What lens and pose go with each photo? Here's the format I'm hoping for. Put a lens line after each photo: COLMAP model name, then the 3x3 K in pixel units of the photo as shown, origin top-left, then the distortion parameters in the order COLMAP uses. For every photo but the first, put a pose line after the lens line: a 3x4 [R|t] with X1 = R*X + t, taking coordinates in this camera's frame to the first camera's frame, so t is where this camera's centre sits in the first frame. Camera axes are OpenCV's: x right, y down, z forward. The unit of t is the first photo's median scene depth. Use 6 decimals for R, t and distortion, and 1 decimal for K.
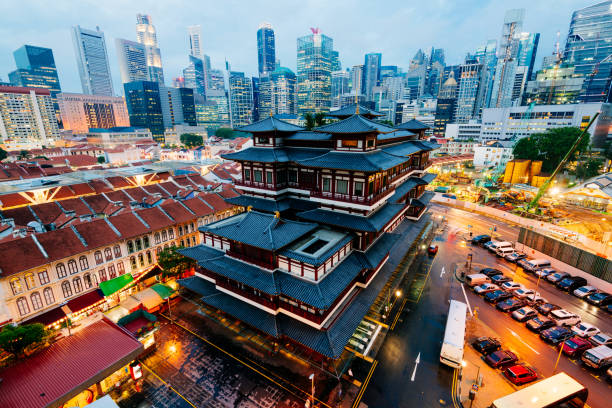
lens RADIAL K [[275.2, 0, 305.0], [0, 275.2, 200.0], [0, 0, 1]] dist [0.020960, -0.011792]
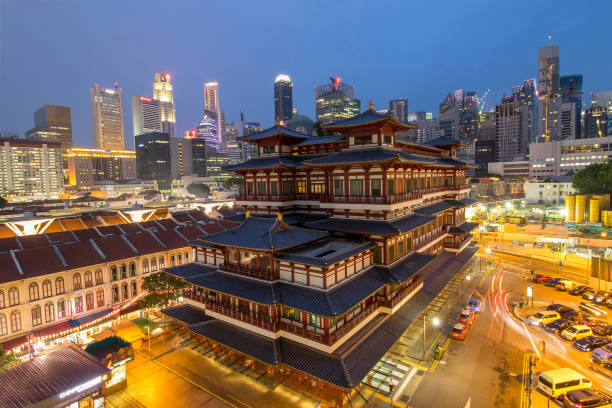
lens RADIAL K [[322.1, 0, 307.4], [0, 322.1, 208.6], [0, 0, 1]] dist [-0.003679, -0.003805]
pose [[0.997333, -0.020928, -0.069923, 0.046899], [0.005783, 0.977657, -0.210128, 0.205502], [0.072758, 0.209163, 0.975170, 0.031081]]
